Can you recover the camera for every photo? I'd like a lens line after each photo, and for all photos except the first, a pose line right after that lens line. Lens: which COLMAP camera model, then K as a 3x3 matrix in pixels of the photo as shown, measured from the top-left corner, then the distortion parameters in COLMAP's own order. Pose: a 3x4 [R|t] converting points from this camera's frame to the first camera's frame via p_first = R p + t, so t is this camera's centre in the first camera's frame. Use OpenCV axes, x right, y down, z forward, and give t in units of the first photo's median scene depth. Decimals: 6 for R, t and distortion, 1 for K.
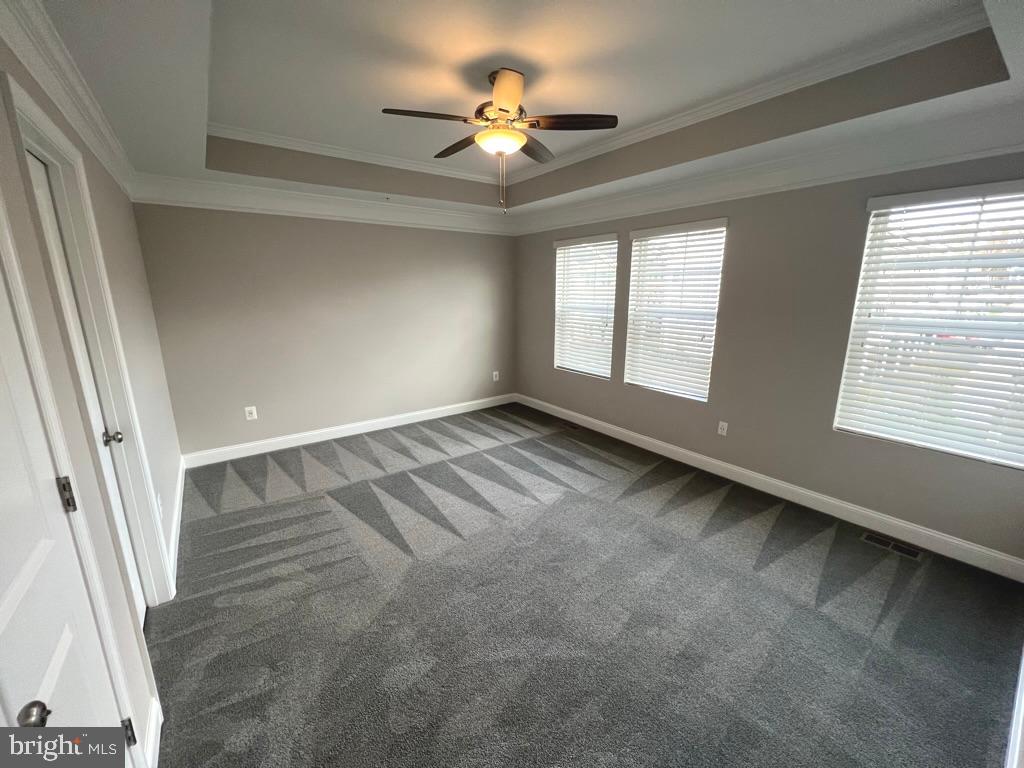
lens RADIAL K [[411.2, 0, 512.0], [0, 411.2, 384.0], [0, 0, 1]] dist [0.023513, 0.000050]
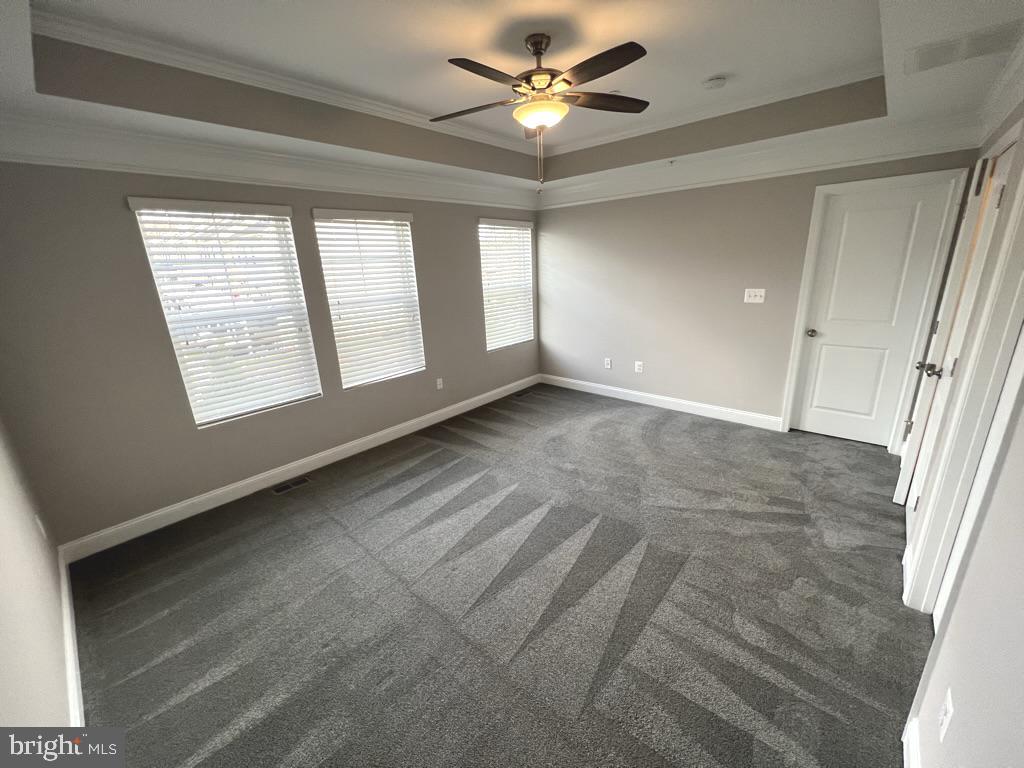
lens RADIAL K [[406.6, 0, 512.0], [0, 406.6, 384.0], [0, 0, 1]] dist [-0.000761, 0.000015]
pose [[-0.205831, -0.260579, 0.943256, -0.702148], [0.270982, 0.911025, 0.310807, -0.216044], [-0.940320, 0.319580, -0.116905, 0.916909]]
